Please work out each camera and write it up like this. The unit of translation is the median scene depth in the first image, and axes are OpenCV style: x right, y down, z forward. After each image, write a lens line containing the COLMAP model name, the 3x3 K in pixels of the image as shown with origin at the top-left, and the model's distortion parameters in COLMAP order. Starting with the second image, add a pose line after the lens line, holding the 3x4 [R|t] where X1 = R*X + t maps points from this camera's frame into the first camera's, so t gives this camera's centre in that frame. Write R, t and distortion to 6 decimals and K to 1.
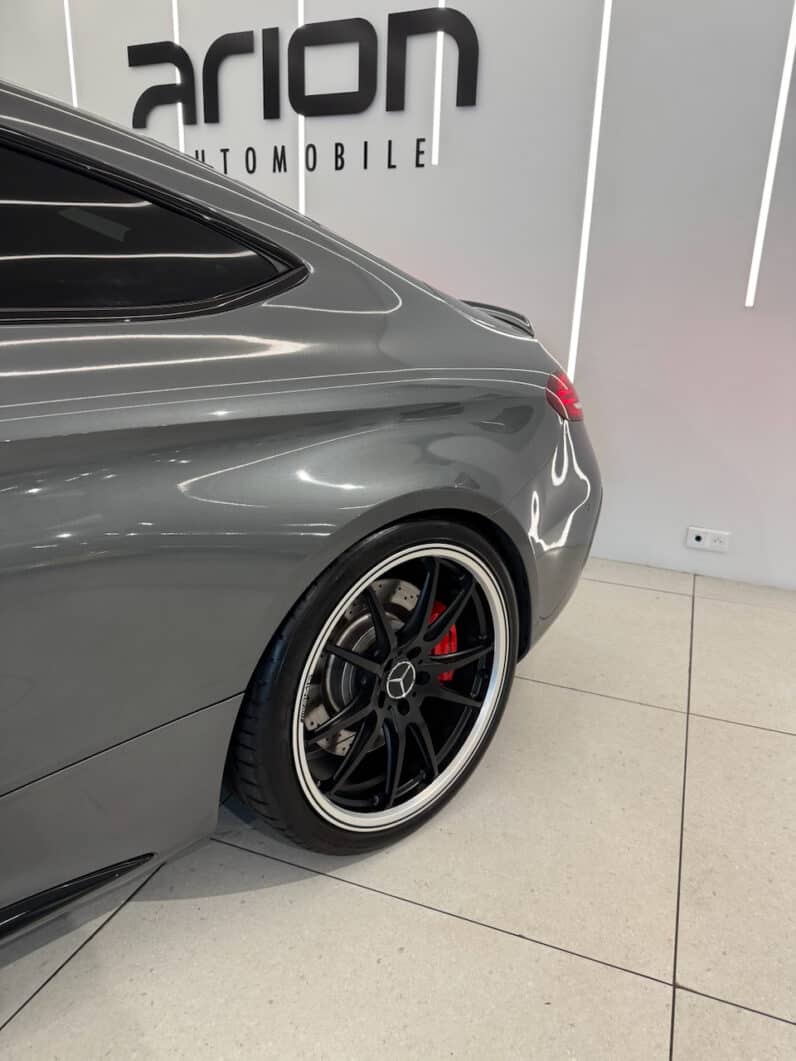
lens RADIAL K [[758.1, 0, 404.9], [0, 758.1, 540.8], [0, 0, 1]] dist [0.044787, -0.065710]
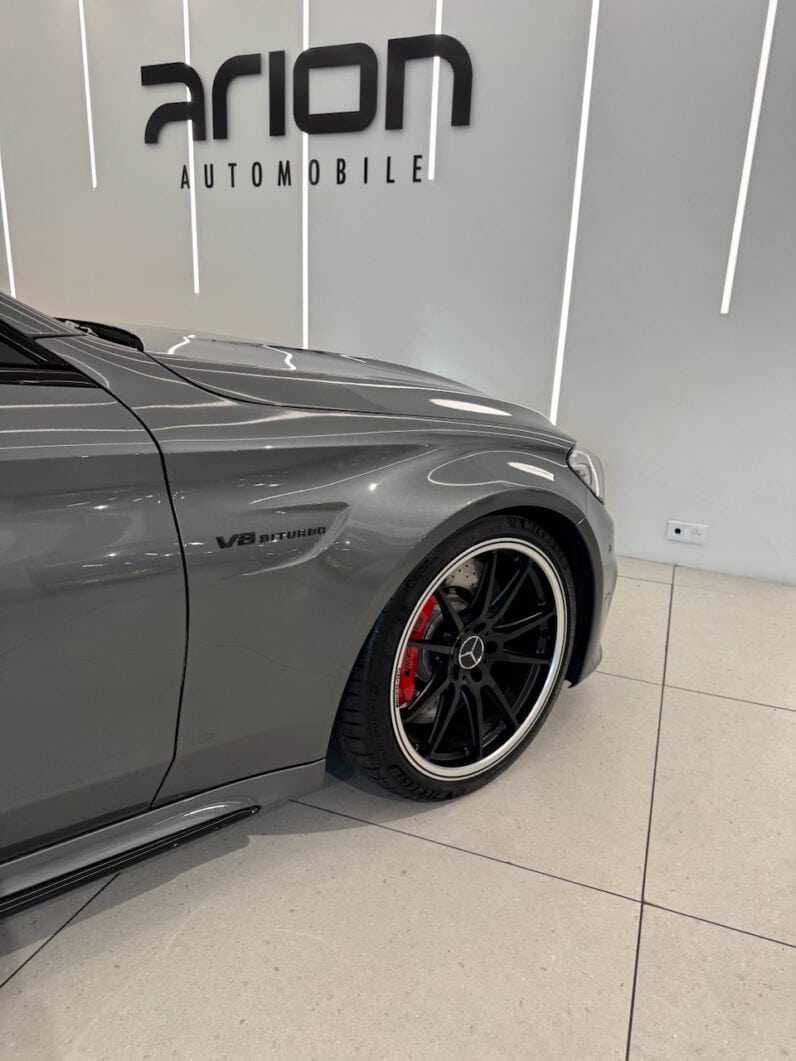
lens RADIAL K [[758.1, 0, 397.1], [0, 758.1, 538.0], [0, 0, 1]] dist [0.044787, -0.065710]
pose [[0.999993, 0.003613, 0.001280, -0.007542], [-0.003599, 0.999933, -0.011046, 0.019718], [-0.001320, 0.011041, 0.999938, -0.061026]]
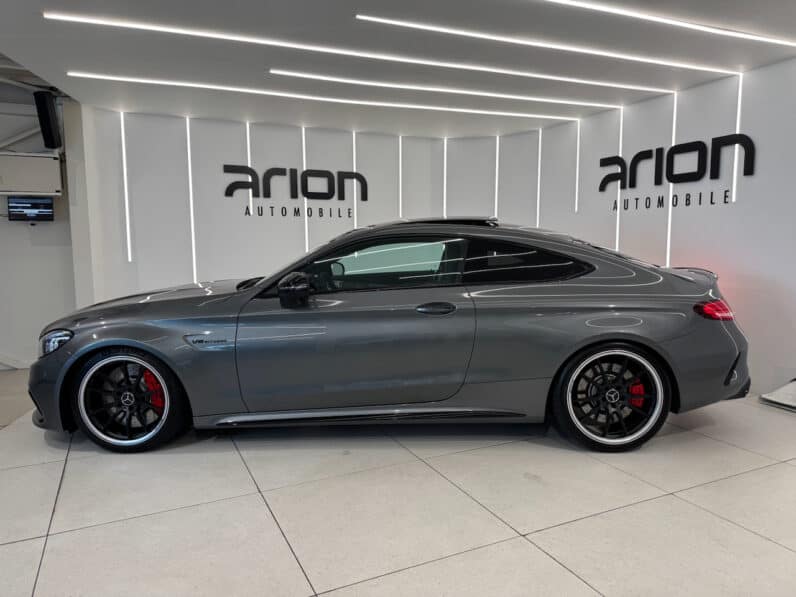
lens RADIAL K [[568.8, 0, 401.3], [0, 568.8, 303.8], [0, 0, 1]] dist [0.044787, -0.065710]
pose [[0.735159, 0.042398, -0.676568, 0.432674], [-0.180679, 0.974195, -0.135276, 0.136095], [0.653374, 0.221691, 0.723848, -0.618135]]
